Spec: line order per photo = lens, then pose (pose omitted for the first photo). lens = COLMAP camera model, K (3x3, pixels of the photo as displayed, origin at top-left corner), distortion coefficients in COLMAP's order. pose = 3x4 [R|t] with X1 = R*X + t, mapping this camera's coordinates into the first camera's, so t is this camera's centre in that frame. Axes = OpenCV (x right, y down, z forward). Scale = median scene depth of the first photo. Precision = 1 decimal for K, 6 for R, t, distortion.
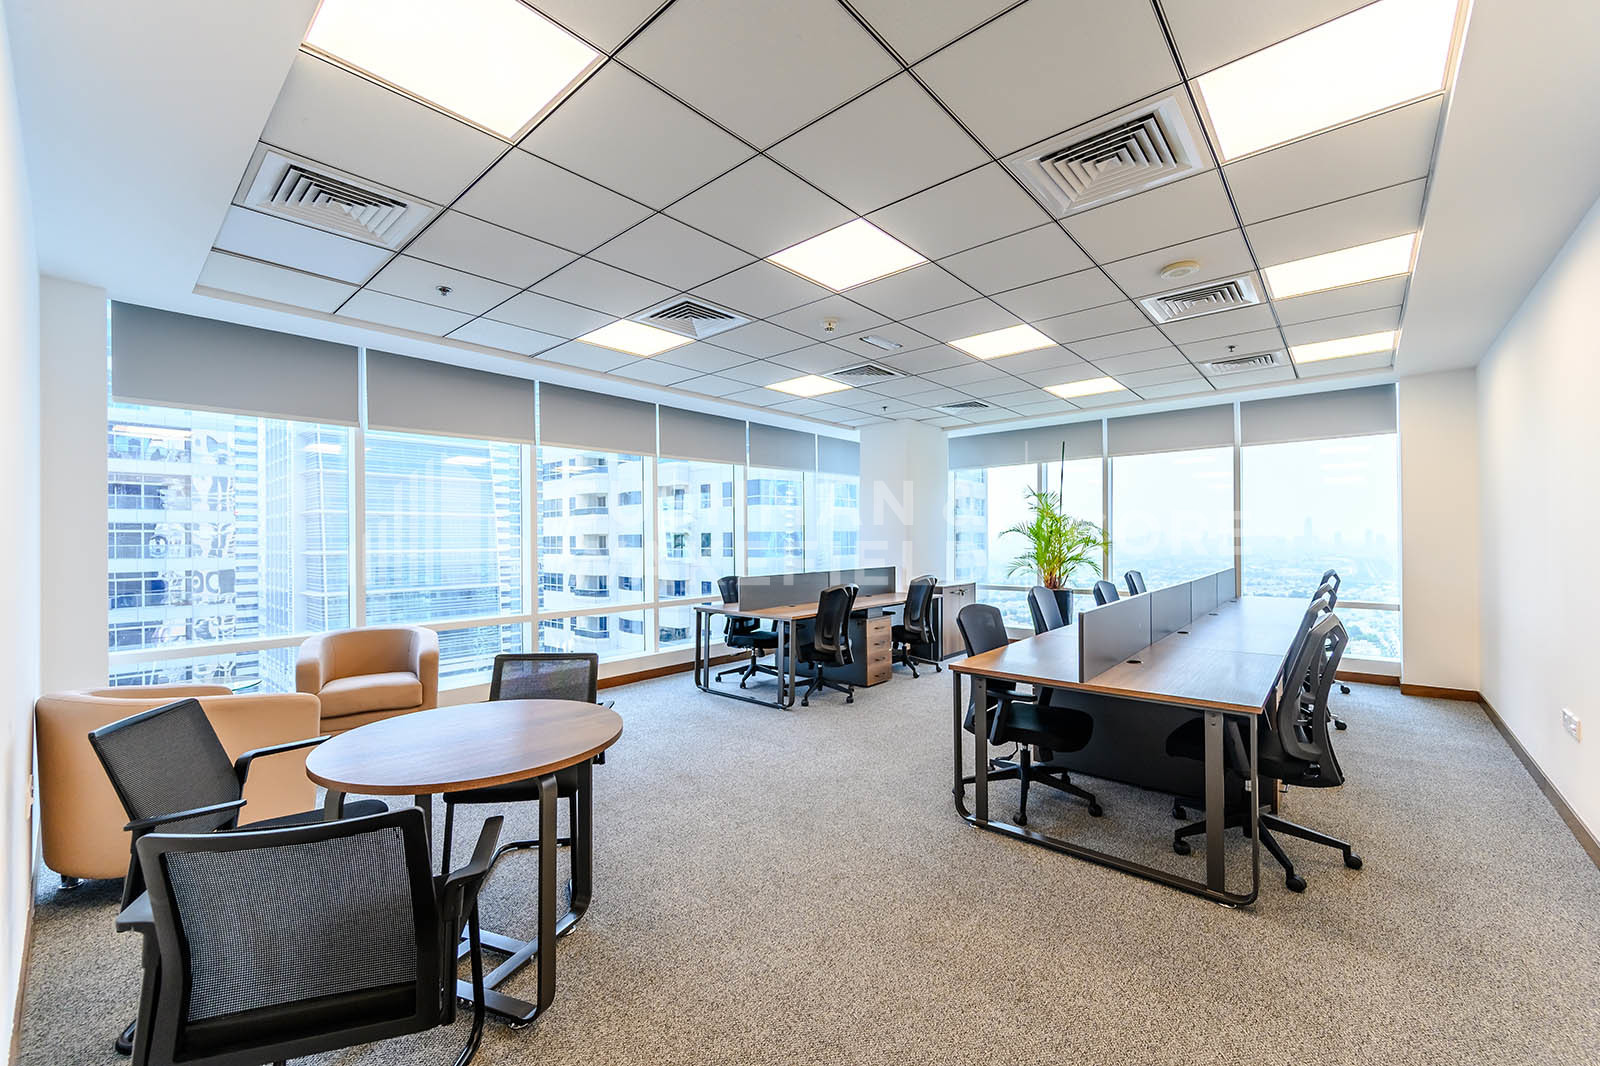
lens RADIAL K [[637.5, 0, 799.7], [0, 637.5, 535.2], [0, 0, 1]] dist [0.000000, 0.000241]
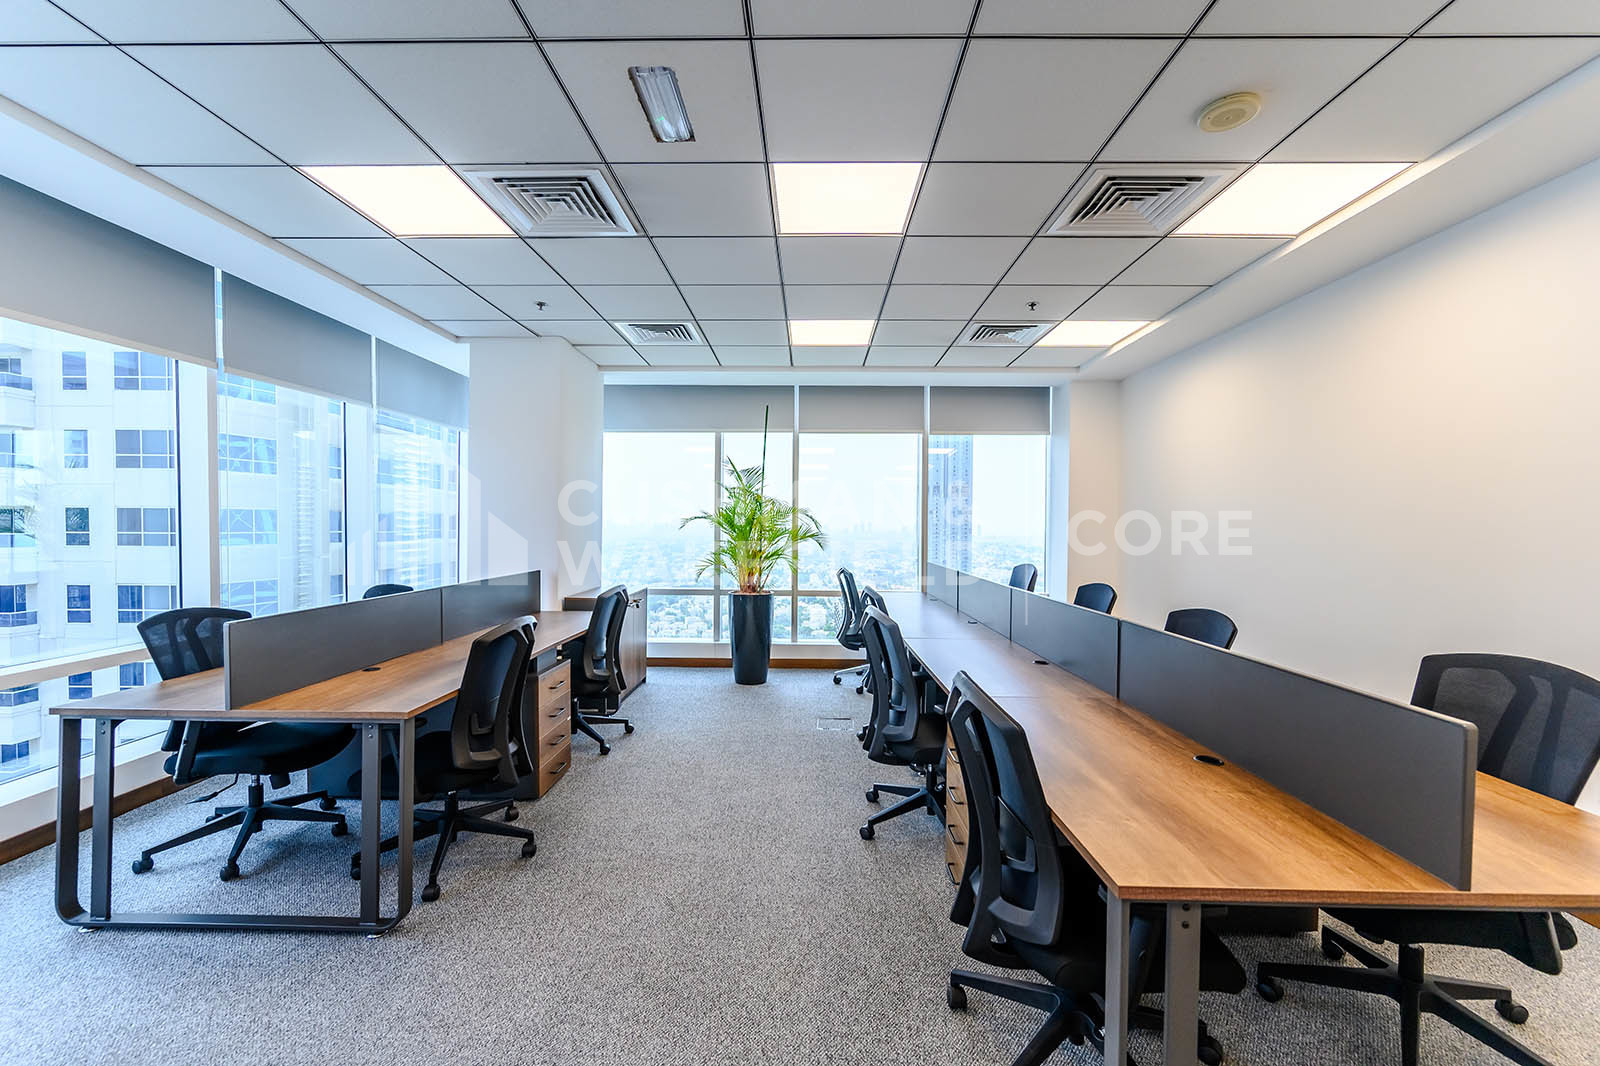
lens RADIAL K [[637.5, 0, 807.4], [0, 637.5, 540.9], [0, 0, 1]] dist [0.000000, 0.000241]
pose [[0.760696, -0.003303, 0.649099, -0.068960], [-0.018491, 0.999471, 0.026756, -0.001257], [-0.648844, -0.032356, 0.760233, 0.420953]]
